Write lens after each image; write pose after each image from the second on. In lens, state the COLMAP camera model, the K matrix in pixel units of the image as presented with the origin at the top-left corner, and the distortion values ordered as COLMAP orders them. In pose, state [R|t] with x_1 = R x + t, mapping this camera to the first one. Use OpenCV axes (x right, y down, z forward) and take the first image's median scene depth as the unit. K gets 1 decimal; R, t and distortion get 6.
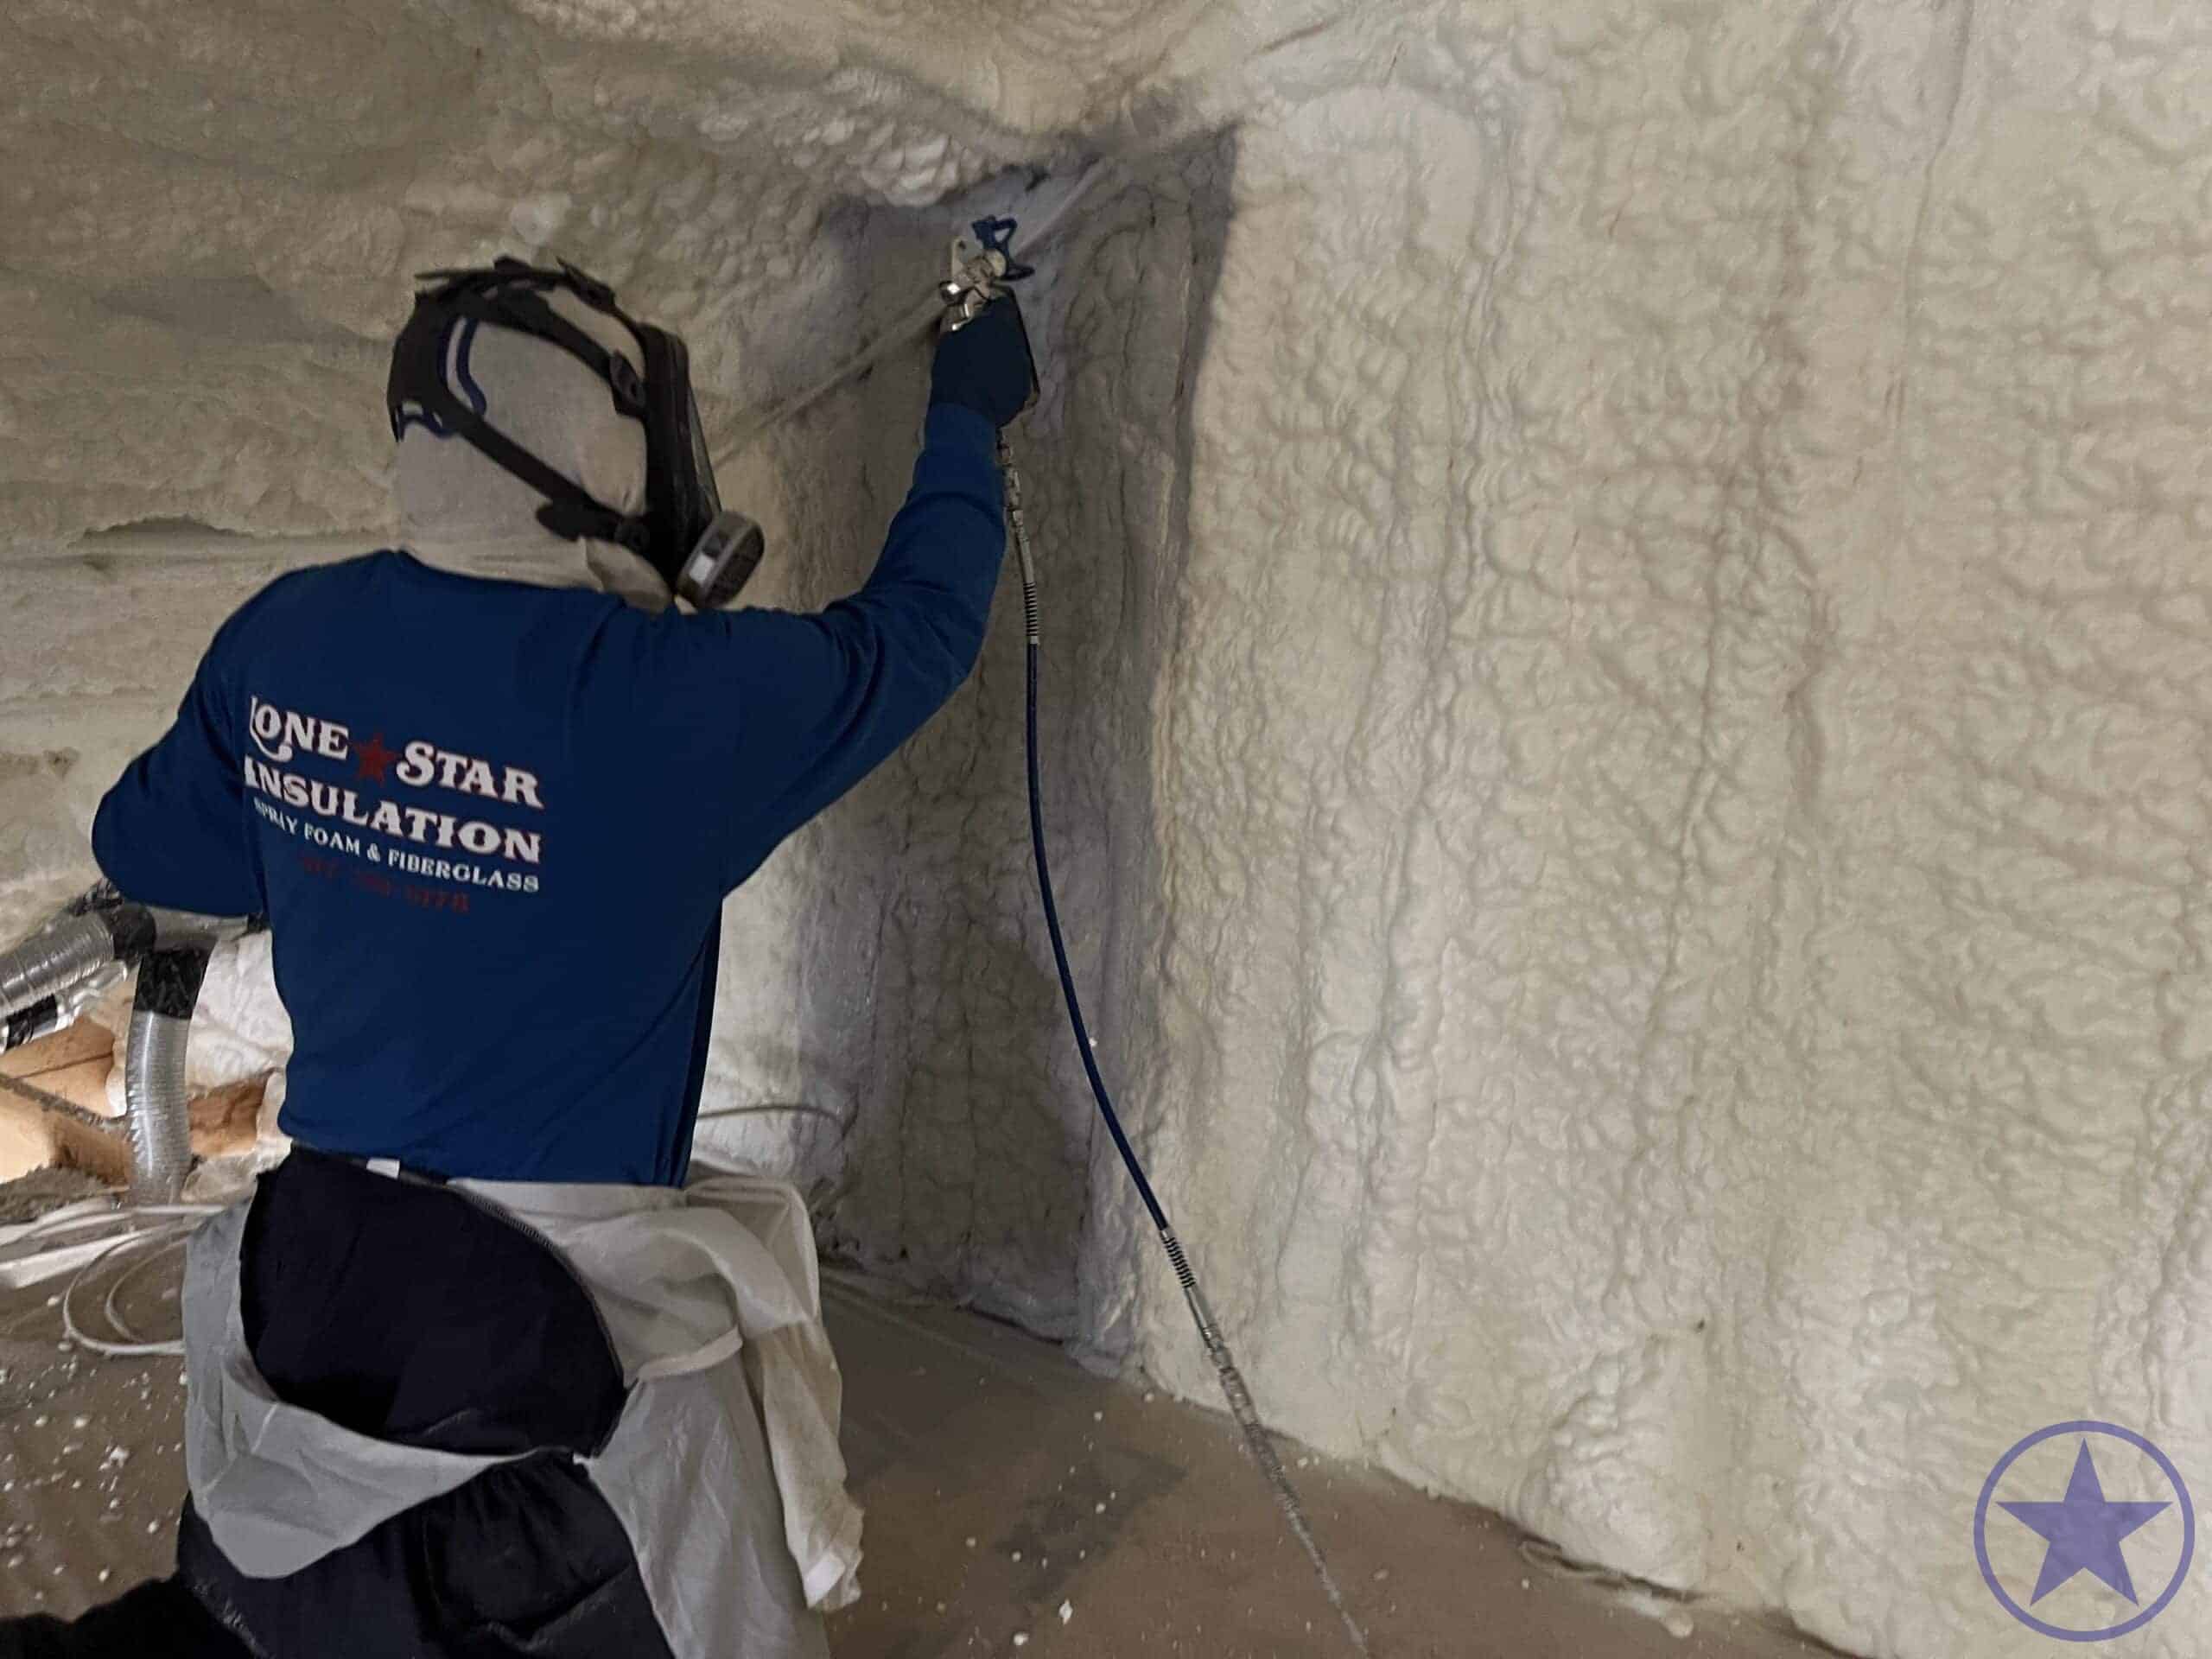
lens RADIAL K [[1654.2, 0, 1116.1], [0, 1654.2, 831.3], [0, 0, 1]] dist [0.039566, -0.042552]
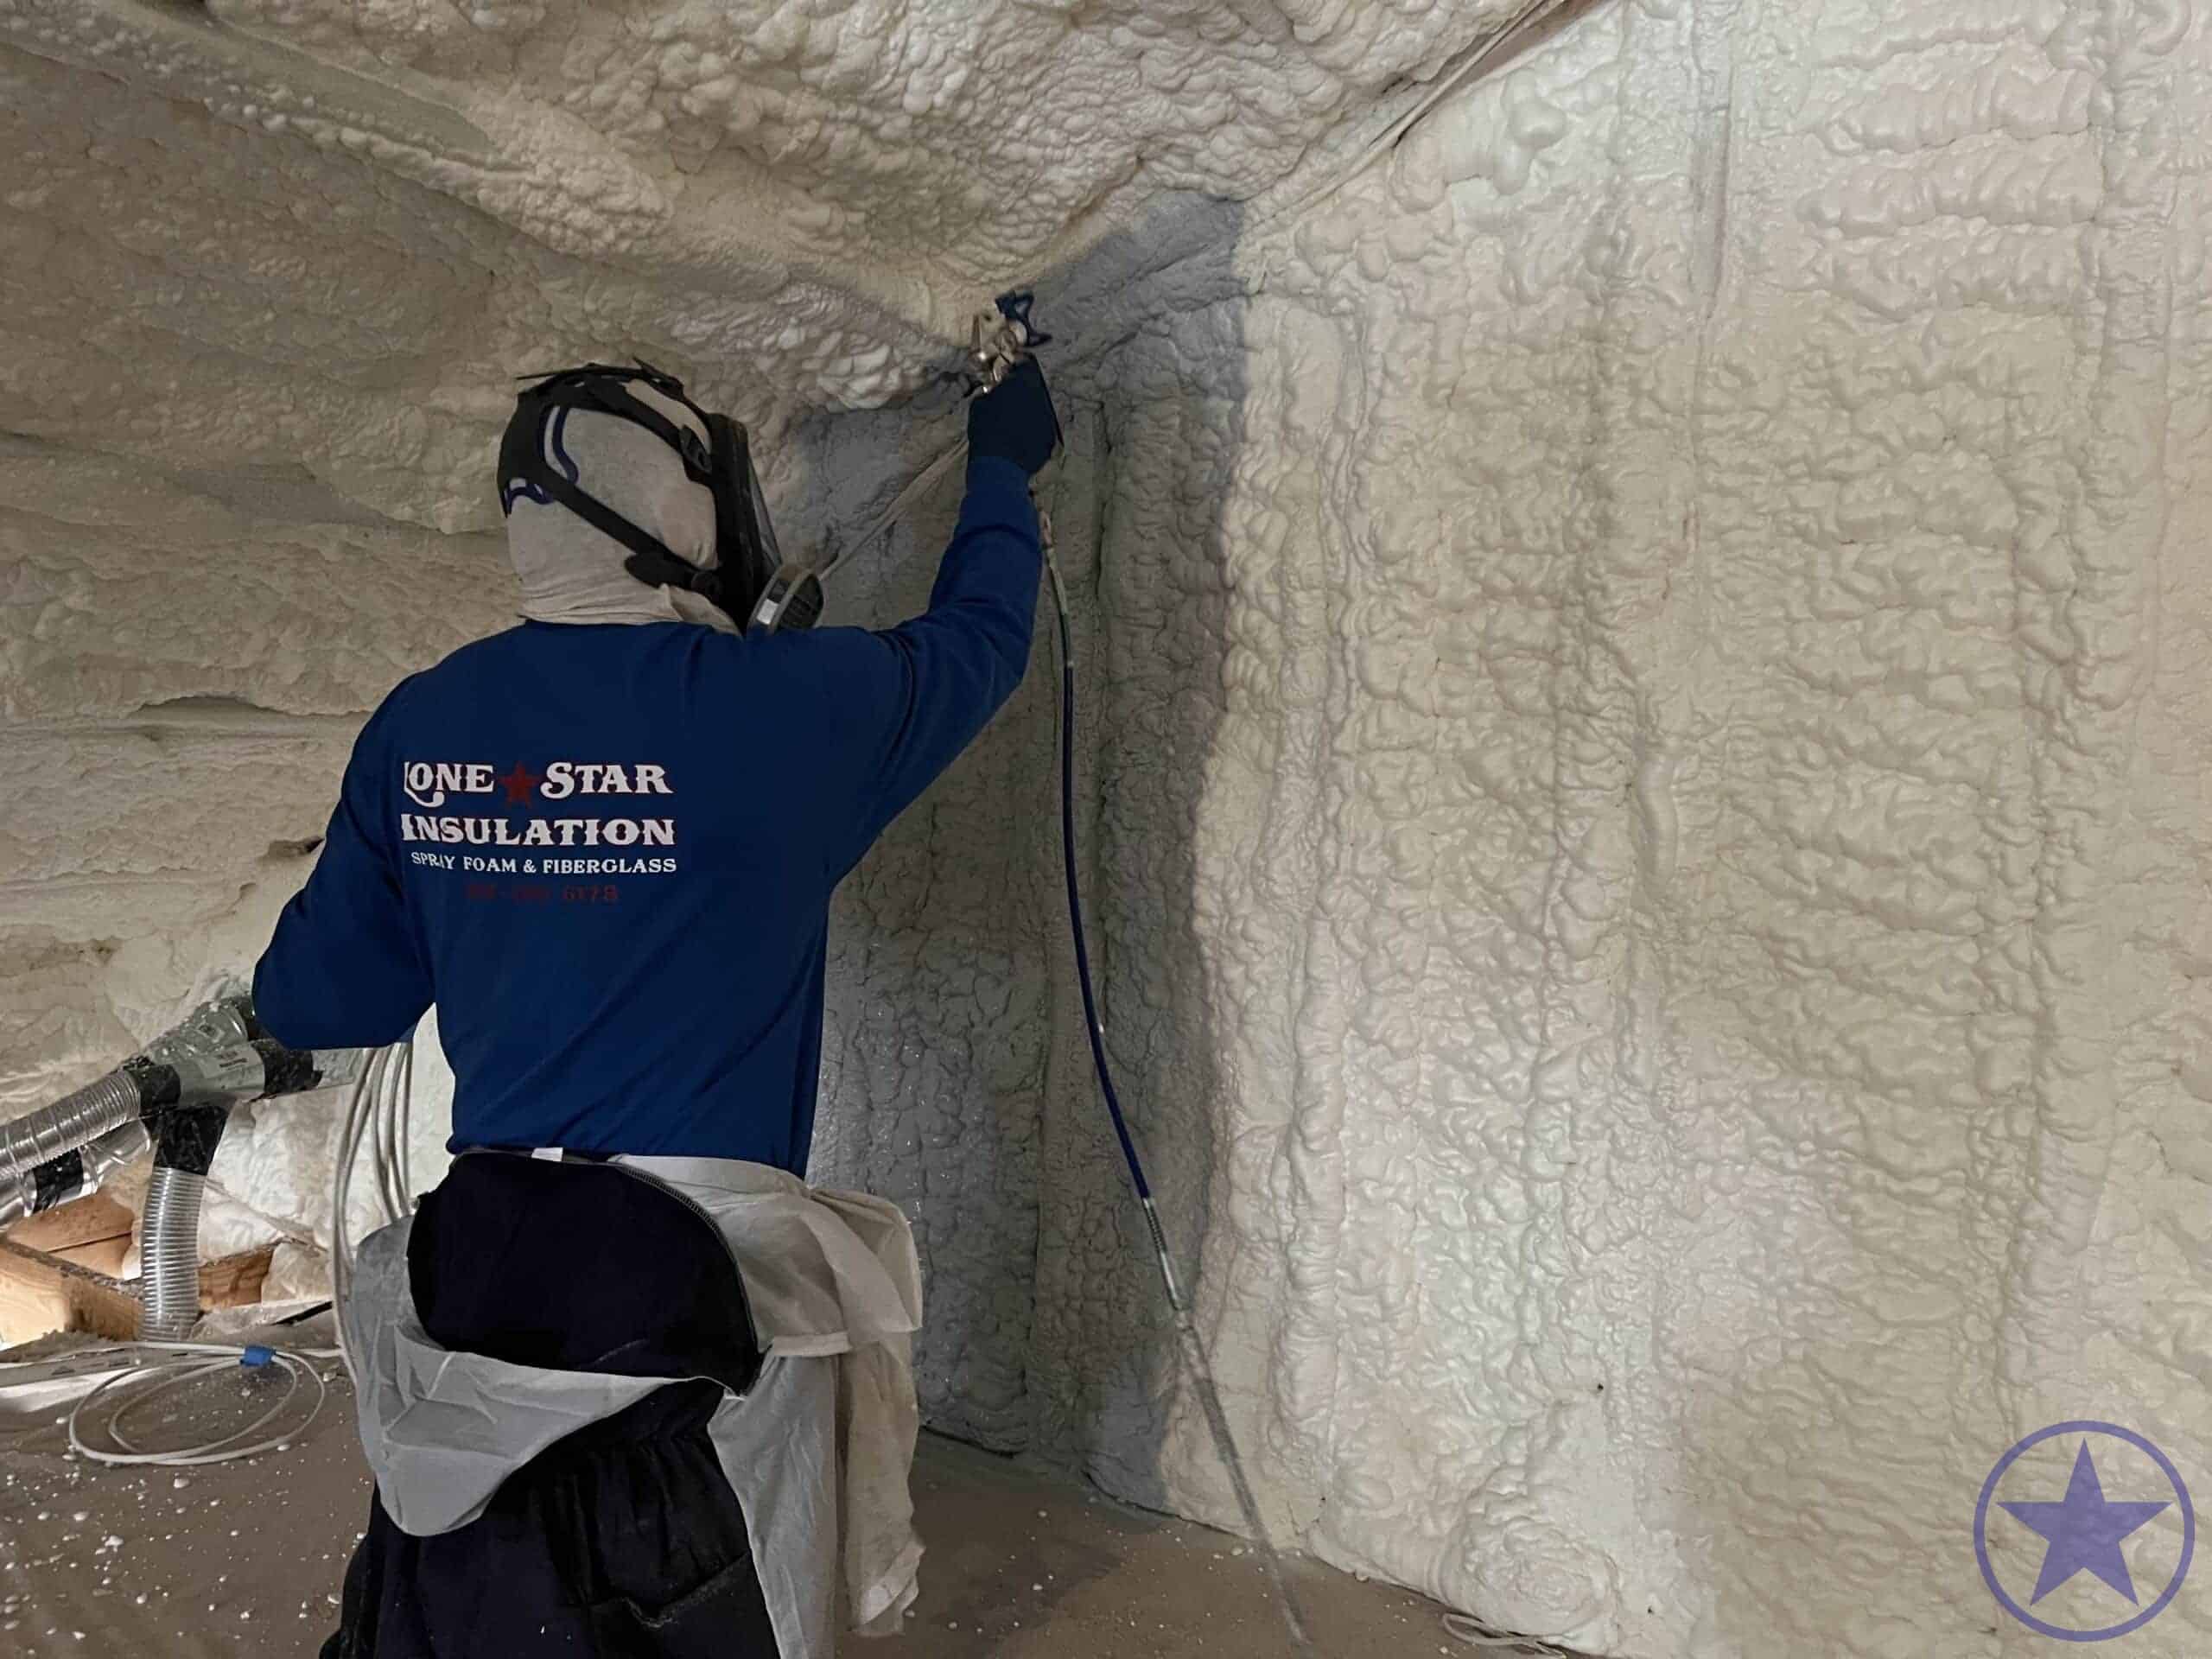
lens RADIAL K [[1653.9, 0, 1099.6], [0, 1653.9, 839.8], [0, 0, 1]] dist [0.053142, -0.058506]
pose [[0.999490, -0.021161, -0.023922, 0.070505], [0.017225, 0.987896, -0.154160, 0.116296], [0.026895, 0.153669, 0.987756, -0.112669]]
